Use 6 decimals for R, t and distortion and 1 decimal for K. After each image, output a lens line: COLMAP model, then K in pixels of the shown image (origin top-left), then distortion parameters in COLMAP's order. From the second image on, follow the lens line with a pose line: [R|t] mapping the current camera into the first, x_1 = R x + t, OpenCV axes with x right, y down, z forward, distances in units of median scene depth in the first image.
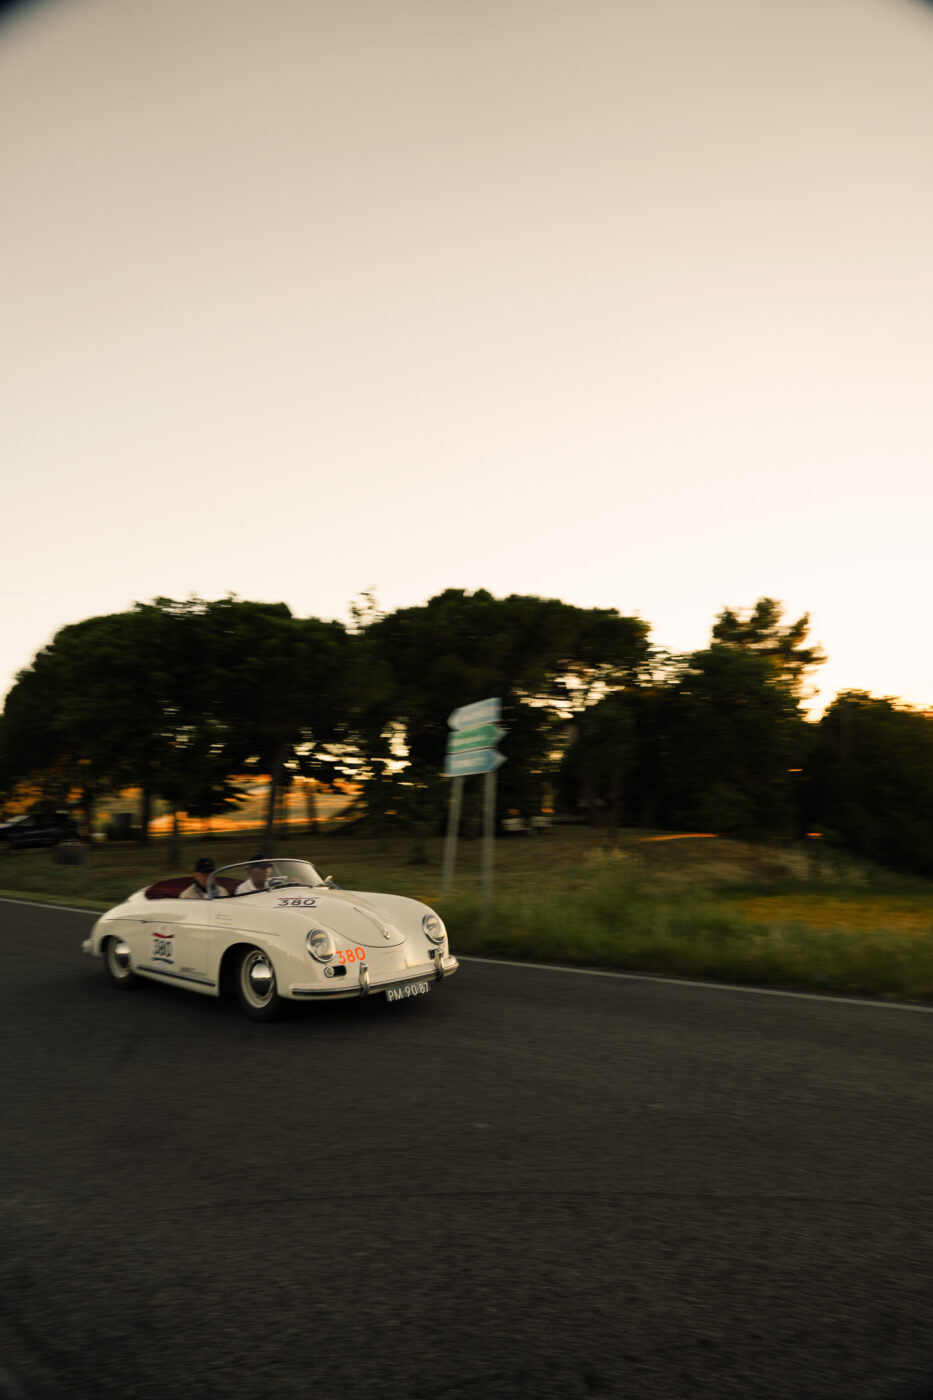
lens RADIAL K [[947.9, 0, 451.3], [0, 947.9, 706.8], [0, 0, 1]] dist [-0.023335, 0.016893]
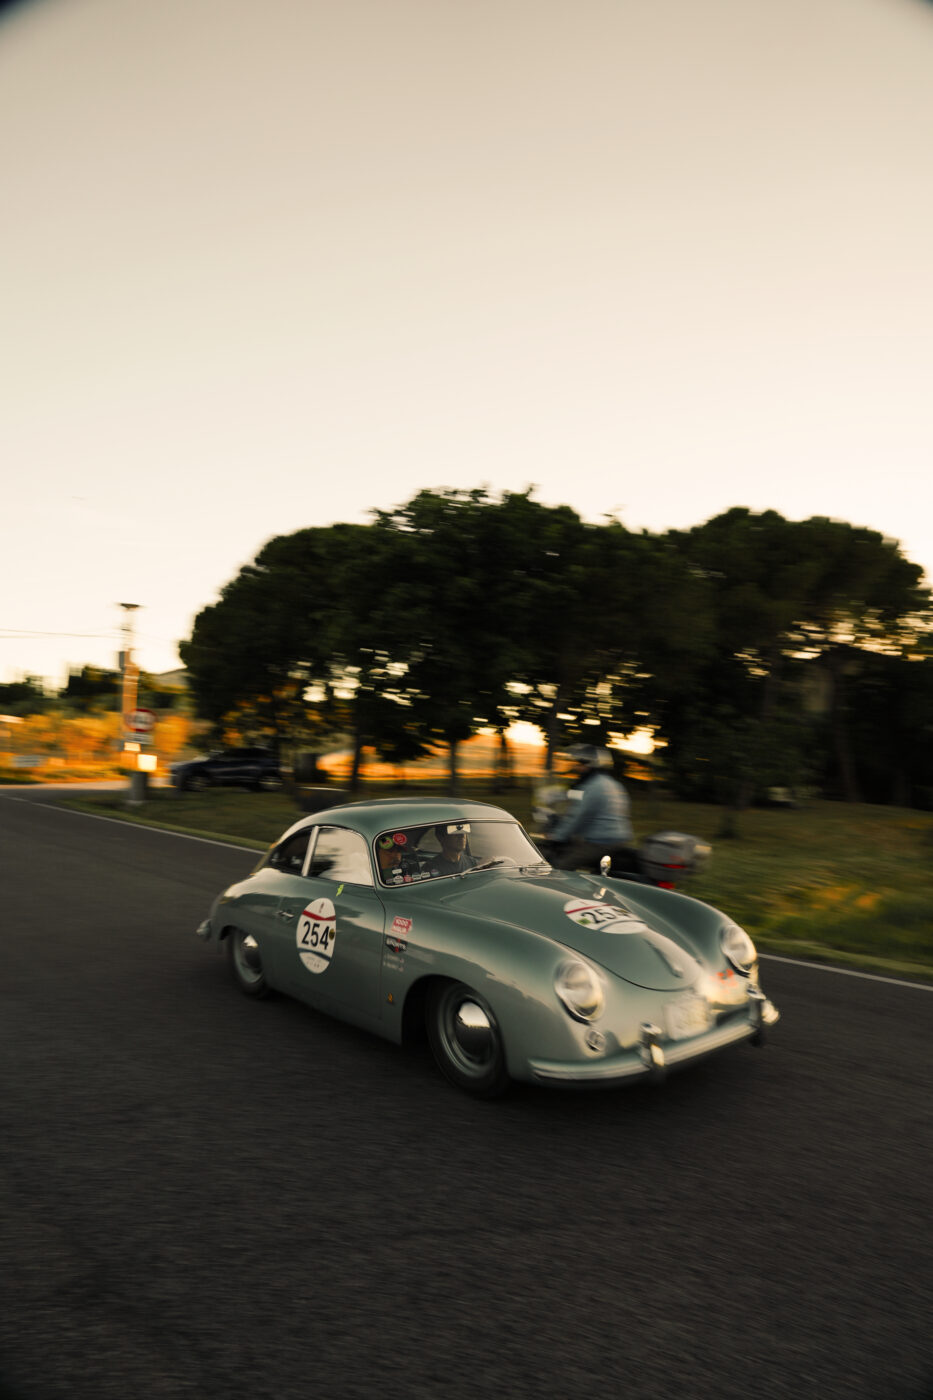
lens RADIAL K [[947.9, 0, 474.3], [0, 947.9, 713.4], [0, 0, 1]] dist [-0.023335, 0.016893]
pose [[0.994100, 0.053899, -0.094129, -0.137961], [-0.048795, 0.997254, 0.055716, 0.020248], [0.096873, -0.050794, 0.994000, 0.142289]]
